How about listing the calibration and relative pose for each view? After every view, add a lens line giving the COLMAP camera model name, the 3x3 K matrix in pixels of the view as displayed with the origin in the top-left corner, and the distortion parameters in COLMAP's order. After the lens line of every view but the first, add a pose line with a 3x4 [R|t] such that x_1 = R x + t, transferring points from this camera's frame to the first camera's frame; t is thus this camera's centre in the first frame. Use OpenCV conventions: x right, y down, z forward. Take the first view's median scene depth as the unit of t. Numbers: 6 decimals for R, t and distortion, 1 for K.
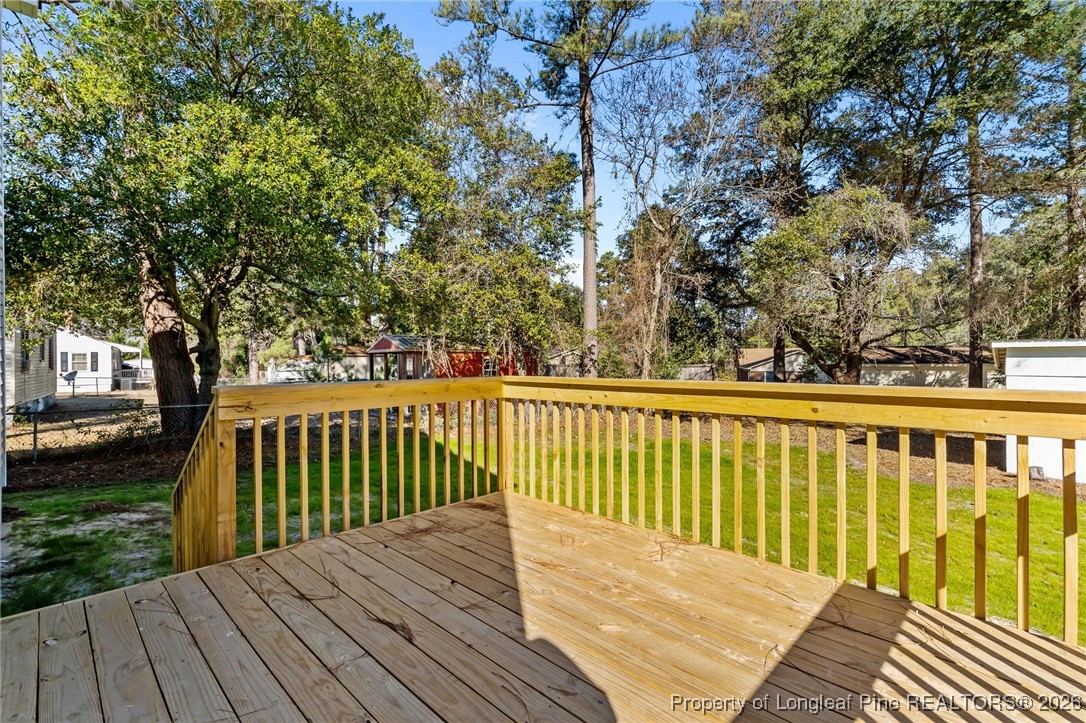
lens RADIAL K [[492.7, 0, 543.7], [0, 492.7, 362.0], [0, 0, 1]] dist [-0.004387, -0.000801]
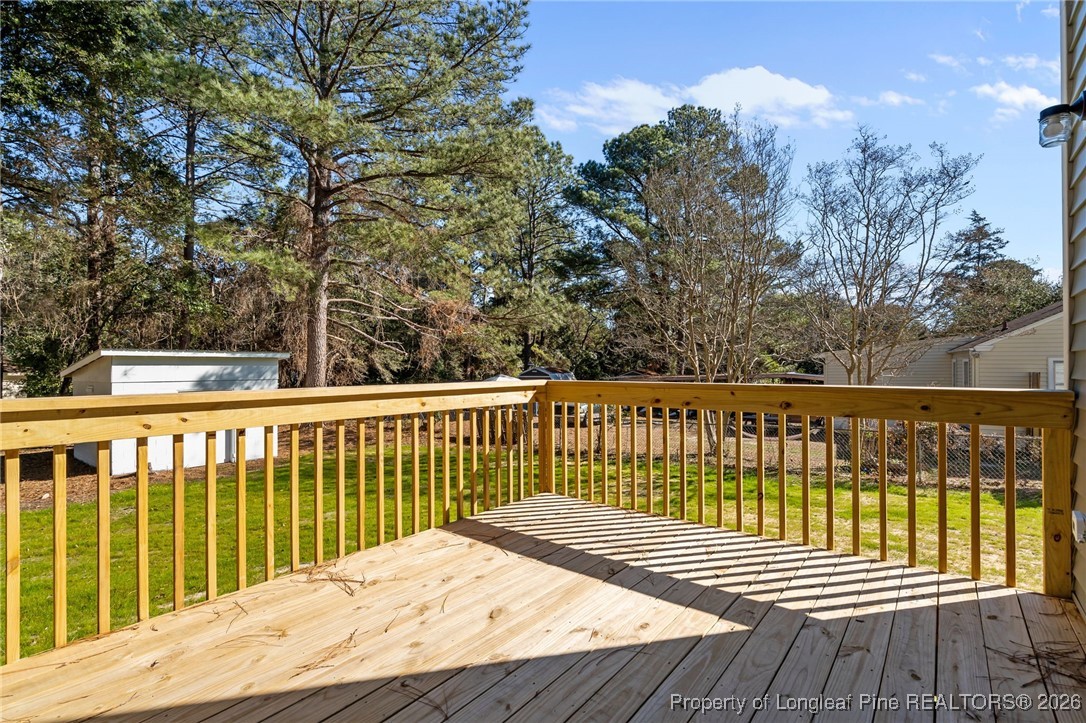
lens RADIAL K [[492.7, 0, 543.7], [0, 492.7, 364.7], [0, 0, 1]] dist [-0.004387, -0.000801]
pose [[-0.100267, 0.009026, 0.994920, -0.219468], [0.004751, 0.999952, -0.008592, 0.001743], [-0.994949, 0.003866, -0.100305, 0.232946]]
